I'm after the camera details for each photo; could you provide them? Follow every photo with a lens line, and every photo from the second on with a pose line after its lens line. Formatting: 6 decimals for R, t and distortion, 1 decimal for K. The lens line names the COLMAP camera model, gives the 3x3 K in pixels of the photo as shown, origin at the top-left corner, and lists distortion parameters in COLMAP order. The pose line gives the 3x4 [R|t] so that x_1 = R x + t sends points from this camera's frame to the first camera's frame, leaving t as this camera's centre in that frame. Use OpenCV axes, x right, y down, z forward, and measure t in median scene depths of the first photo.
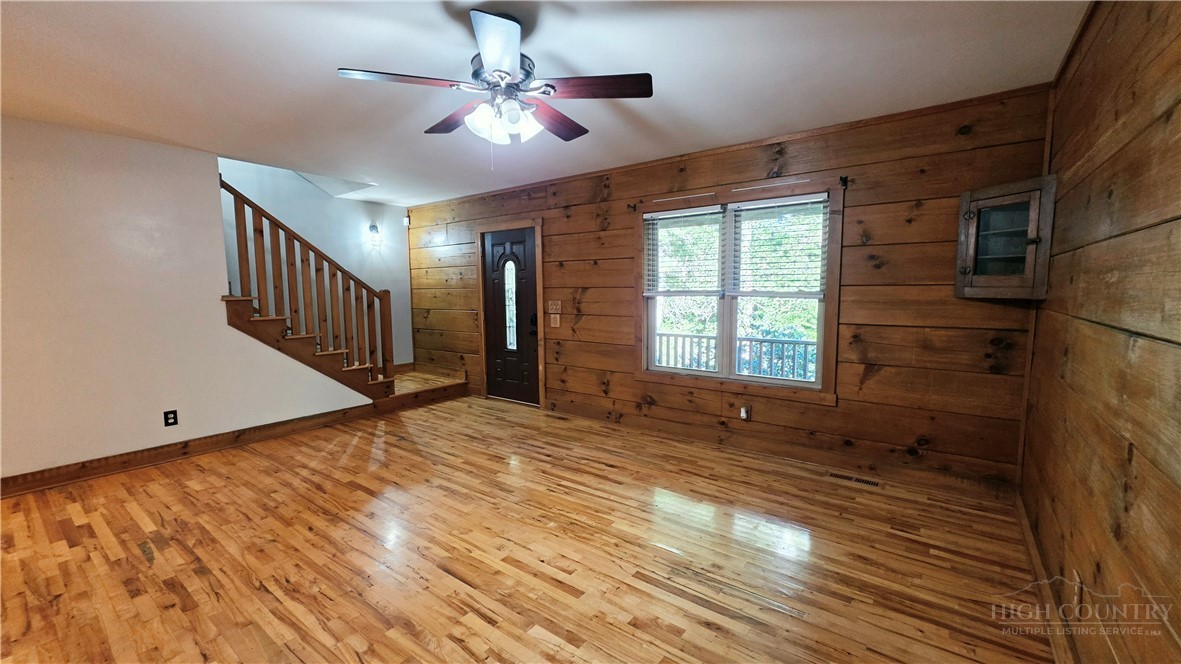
lens RADIAL K [[475.5, 0, 595.0], [0, 475.5, 333.7], [0, 0, 1]] dist [0.002307, -0.000629]
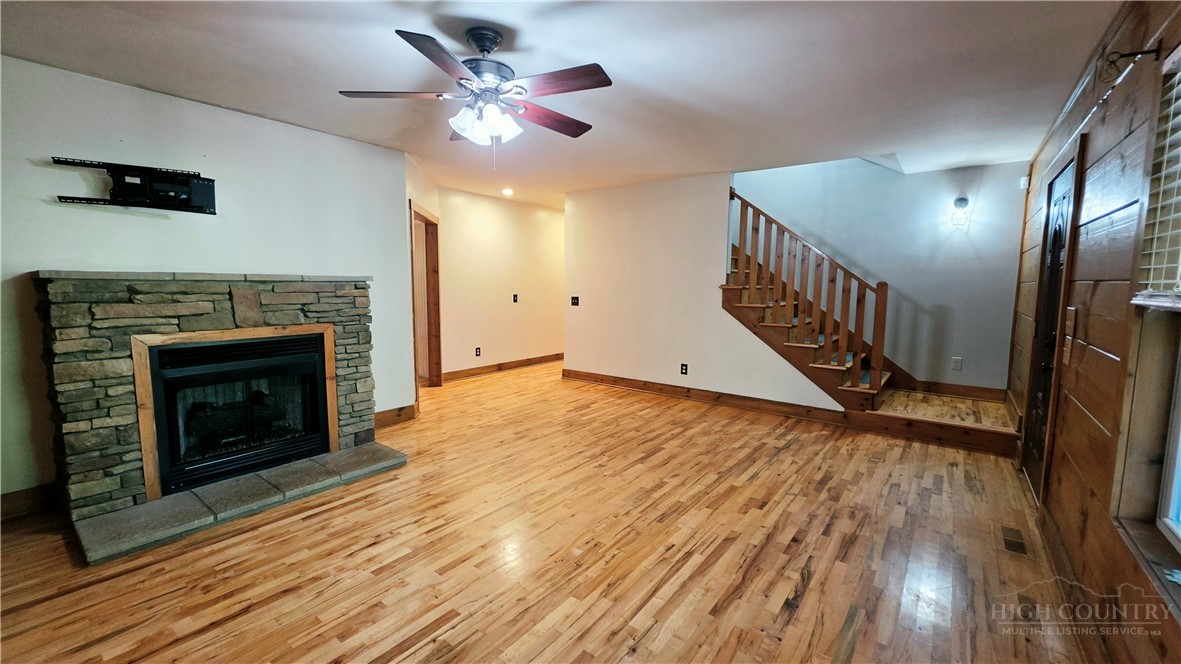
lens RADIAL K [[475.5, 0, 592.7], [0, 475.5, 332.7], [0, 0, 1]] dist [0.002307, -0.000629]
pose [[-0.006380, 0.115541, -0.993282, 0.504662], [-0.103987, 0.987840, 0.115576, -0.065590], [0.994558, 0.104026, 0.005712, 0.686901]]
